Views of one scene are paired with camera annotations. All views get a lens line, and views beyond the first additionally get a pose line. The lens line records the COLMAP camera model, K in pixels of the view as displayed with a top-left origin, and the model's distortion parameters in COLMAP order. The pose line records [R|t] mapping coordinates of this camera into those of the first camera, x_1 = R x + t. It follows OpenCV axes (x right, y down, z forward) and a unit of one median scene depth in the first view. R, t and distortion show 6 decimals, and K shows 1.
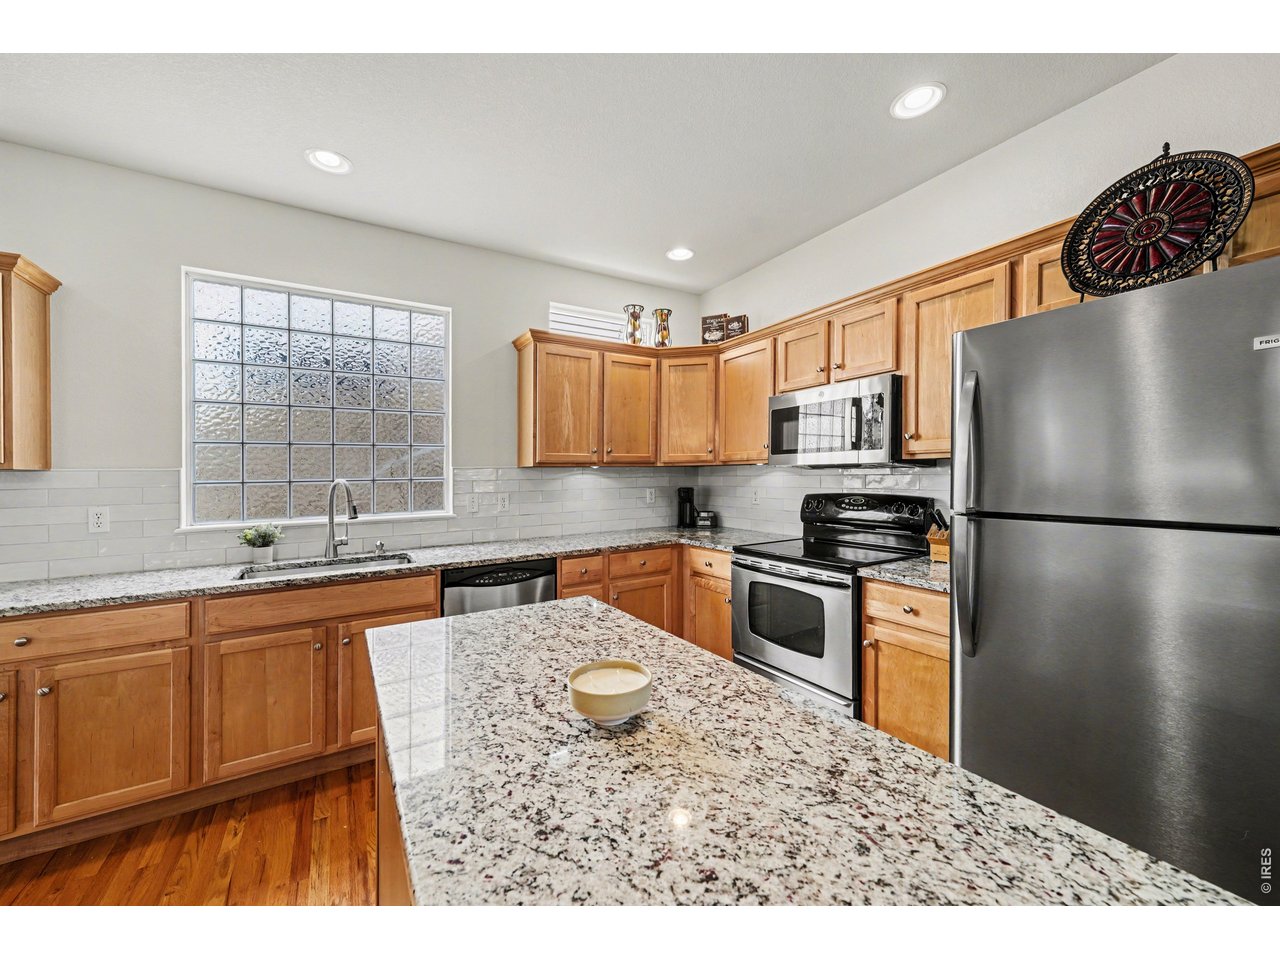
lens RADIAL K [[497.5, 0, 640.0], [0, 497.5, 480.0], [0, 0, 1]] dist [-0.000086, -0.000013]
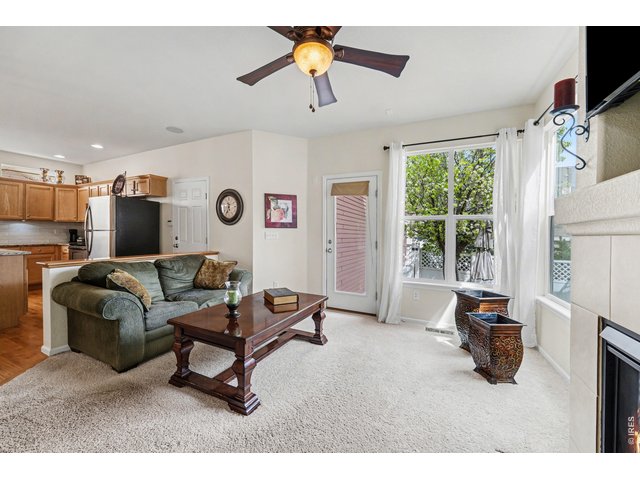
lens RADIAL K [[254.9, 0, 320.0], [0, 254.9, 240.0], [0, 0, 1]] dist [-0.011521, 0.000129]
pose [[0.829571, 0.009645, 0.558318, 0.639242], [-0.014906, 0.999877, 0.004875, 0.065736], [-0.558202, -0.012366, 0.829613, -1.465466]]
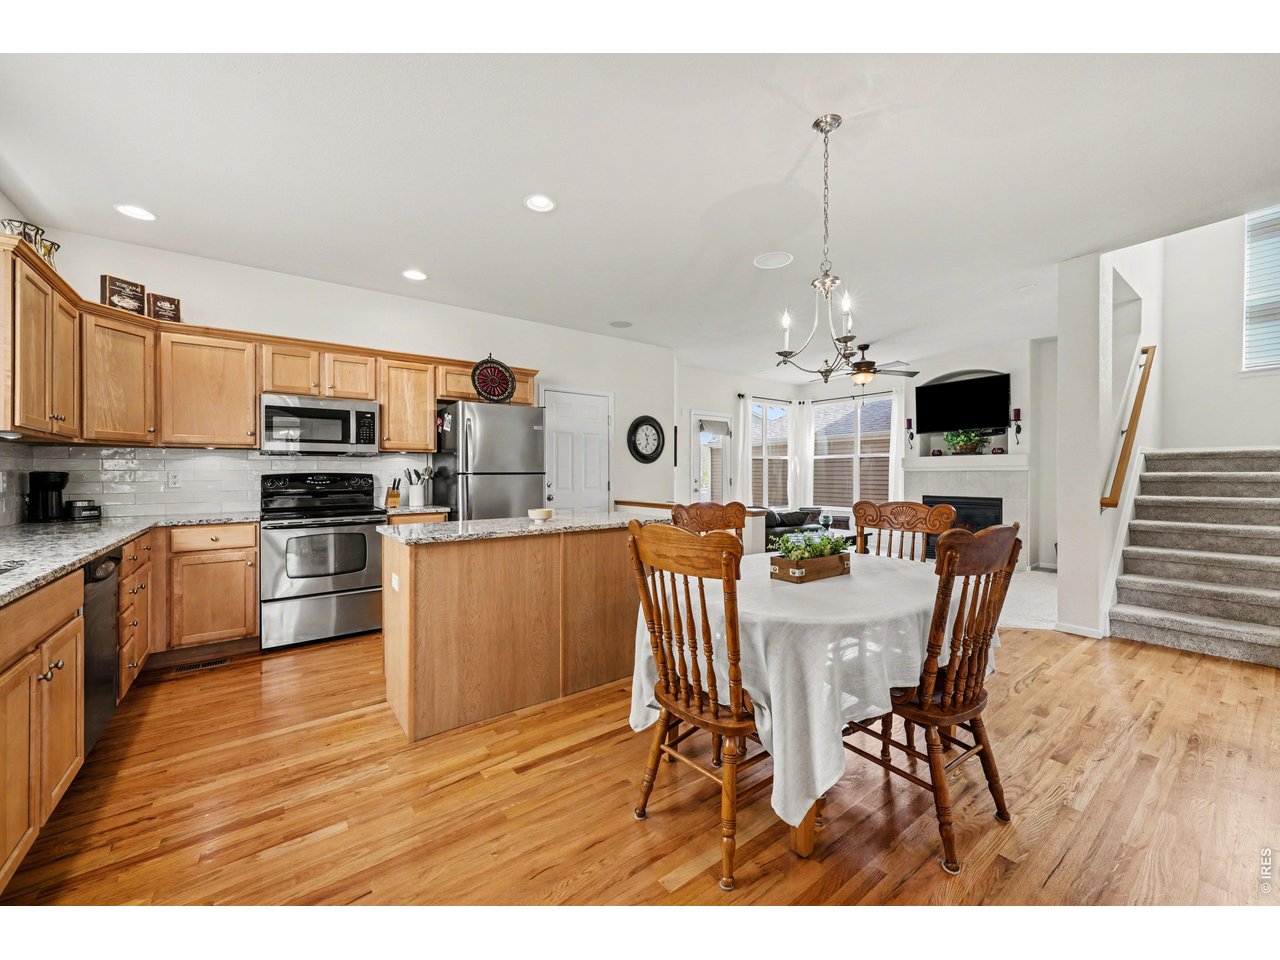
lens RADIAL K [[506.9, 0, 643.8], [0, 506.9, 483.9], [0, 0, 1]] dist [-0.002384, -0.000194]
pose [[-0.122356, -0.012337, 0.992410, -1.061255], [0.019451, 0.999701, 0.014825, 0.053011], [-0.992296, 0.021118, -0.122079, 0.220483]]
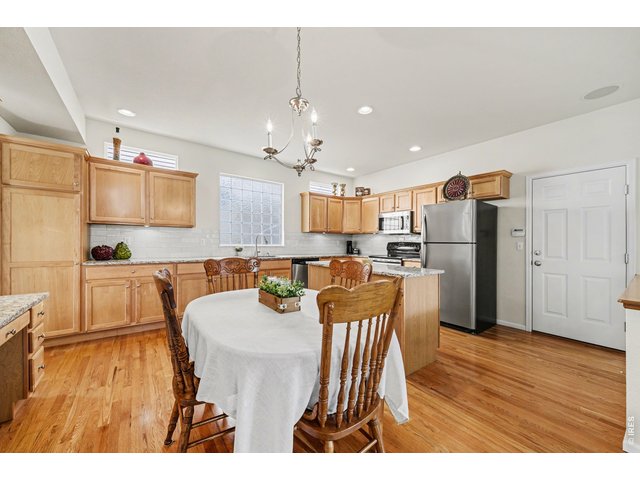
lens RADIAL K [[253.9, 0, 318.3], [0, 253.9, 234.5], [0, 0, 1]] dist [0.010656, 0.000077]
pose [[0.995476, 0.028697, 0.090576, -0.306602], [-0.024401, 0.998540, -0.048186, 0.071077], [-0.091826, 0.045758, 0.994723, -0.712021]]
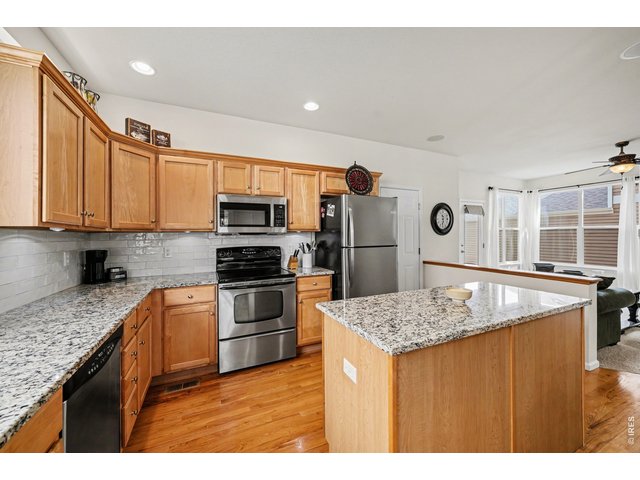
lens RADIAL K [[254.9, 0, 320.0], [0, 254.9, 240.0], [0, 0, 1]] dist [-0.011521, 0.000129]
pose [[0.099874, -0.008796, 0.994961, -0.595310], [0.025076, 0.999666, 0.006320, 0.001233], [-0.994684, 0.024318, 0.100061, 0.533963]]
